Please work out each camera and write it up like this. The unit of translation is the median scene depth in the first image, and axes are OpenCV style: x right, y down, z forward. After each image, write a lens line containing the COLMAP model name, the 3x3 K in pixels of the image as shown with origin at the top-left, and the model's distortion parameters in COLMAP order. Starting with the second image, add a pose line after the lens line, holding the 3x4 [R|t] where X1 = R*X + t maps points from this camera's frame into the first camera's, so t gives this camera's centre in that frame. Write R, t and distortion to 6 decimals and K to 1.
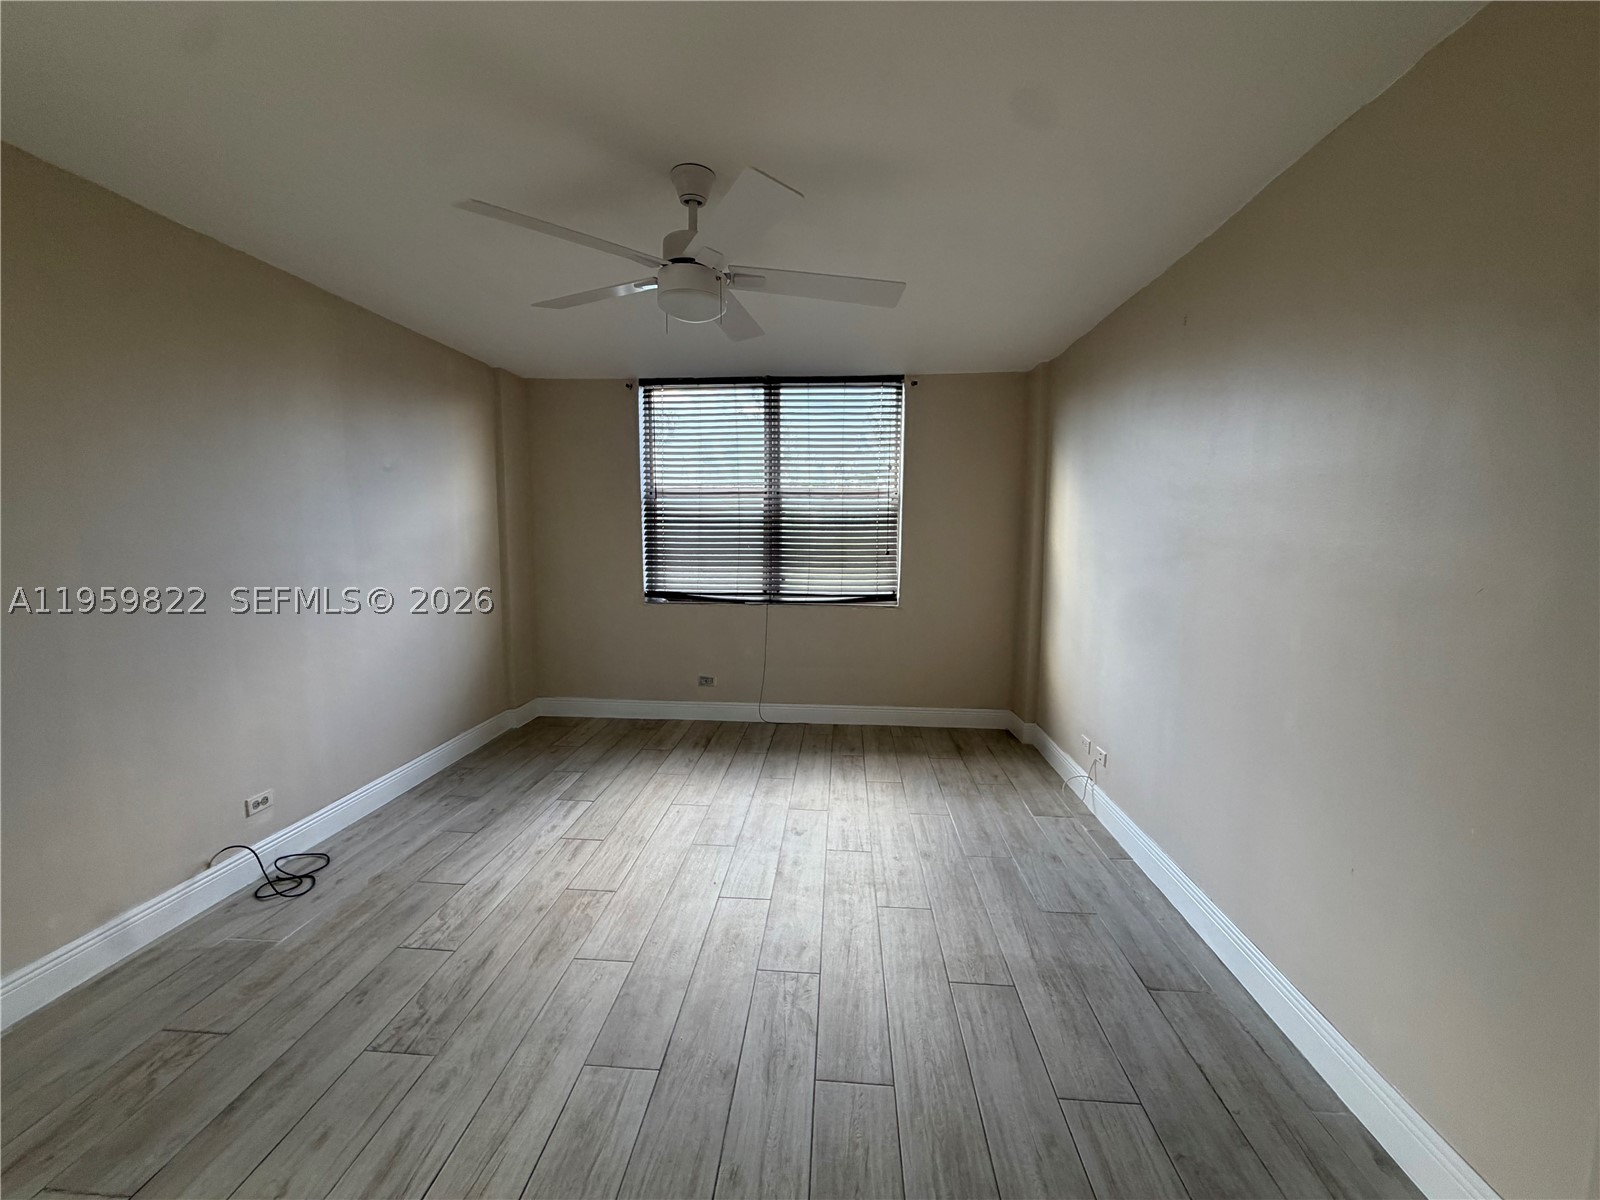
lens RADIAL K [[635.6, 0, 796.9], [0, 635.6, 594.9], [0, 0, 1]] dist [-0.001935, 0.000085]
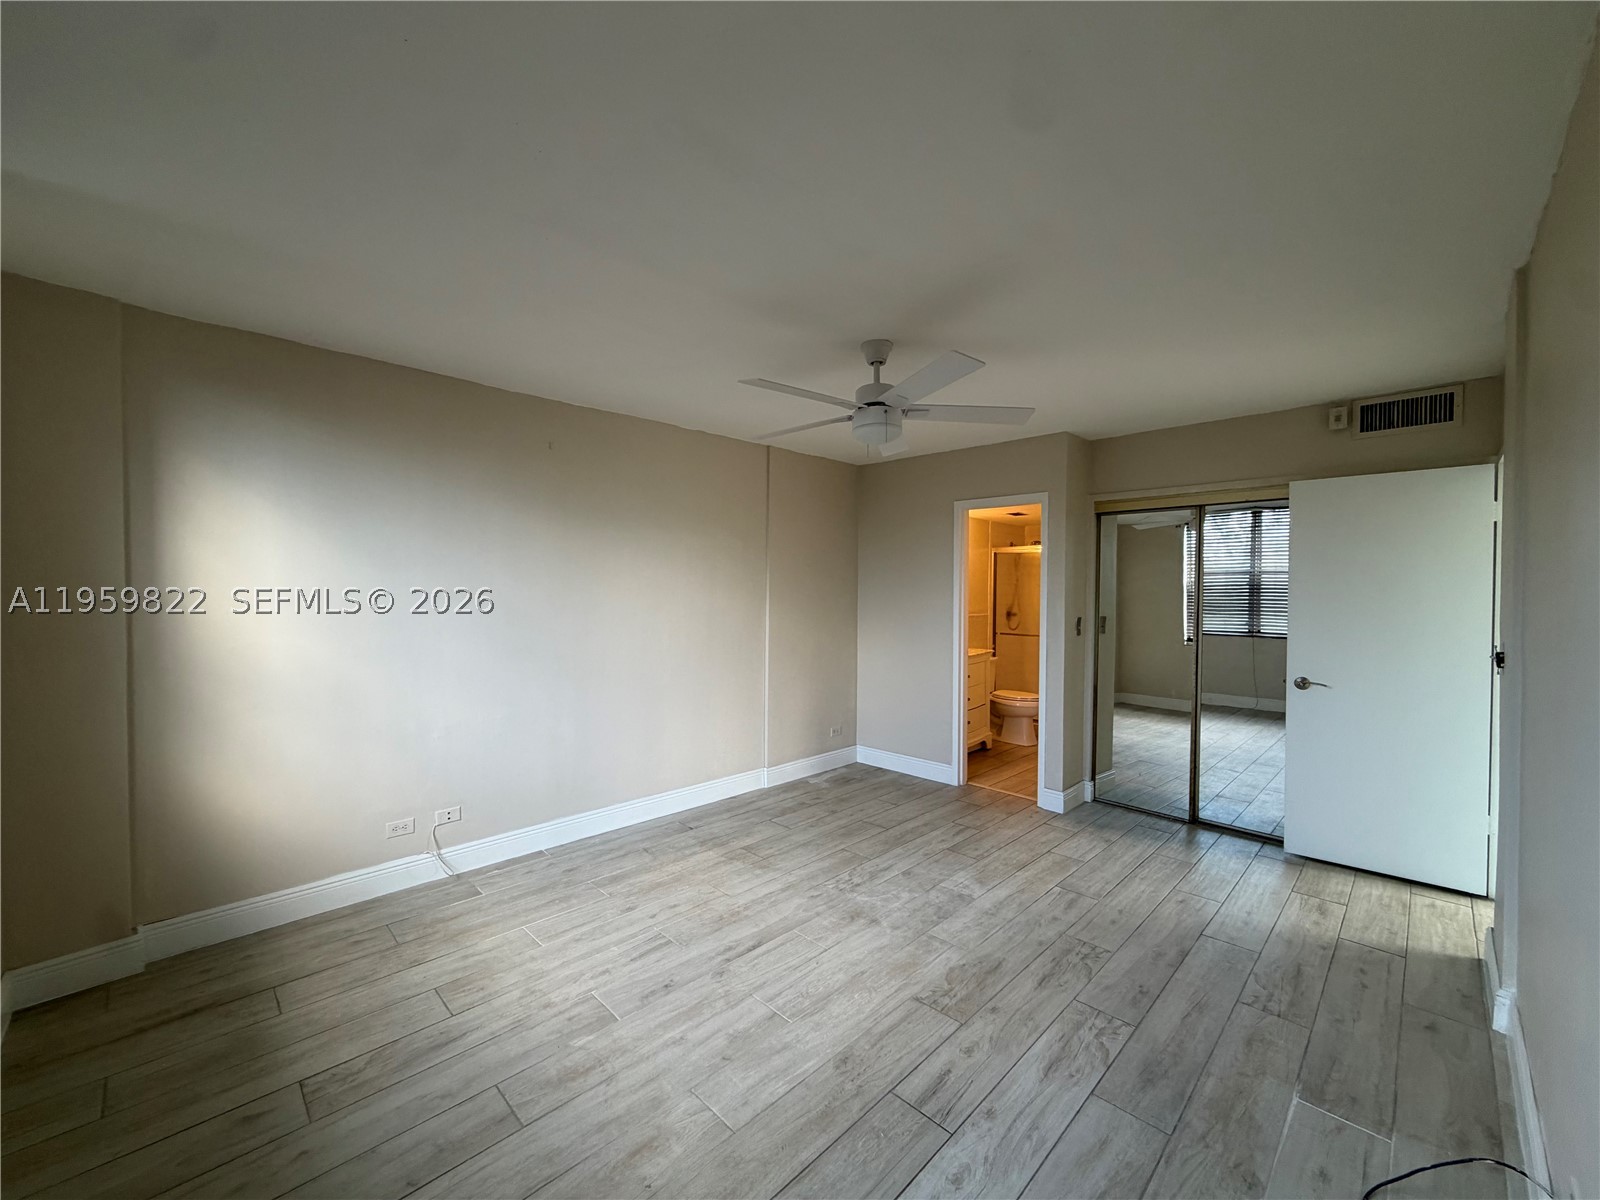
lens RADIAL K [[635.6, 0, 798.6], [0, 635.6, 600.6], [0, 0, 1]] dist [-0.001935, 0.000085]
pose [[-0.755990, -0.020260, 0.654270, -0.671725], [0.057137, 0.993663, 0.096790, -0.169589], [-0.652085, 0.110555, -0.750042, 1.557705]]
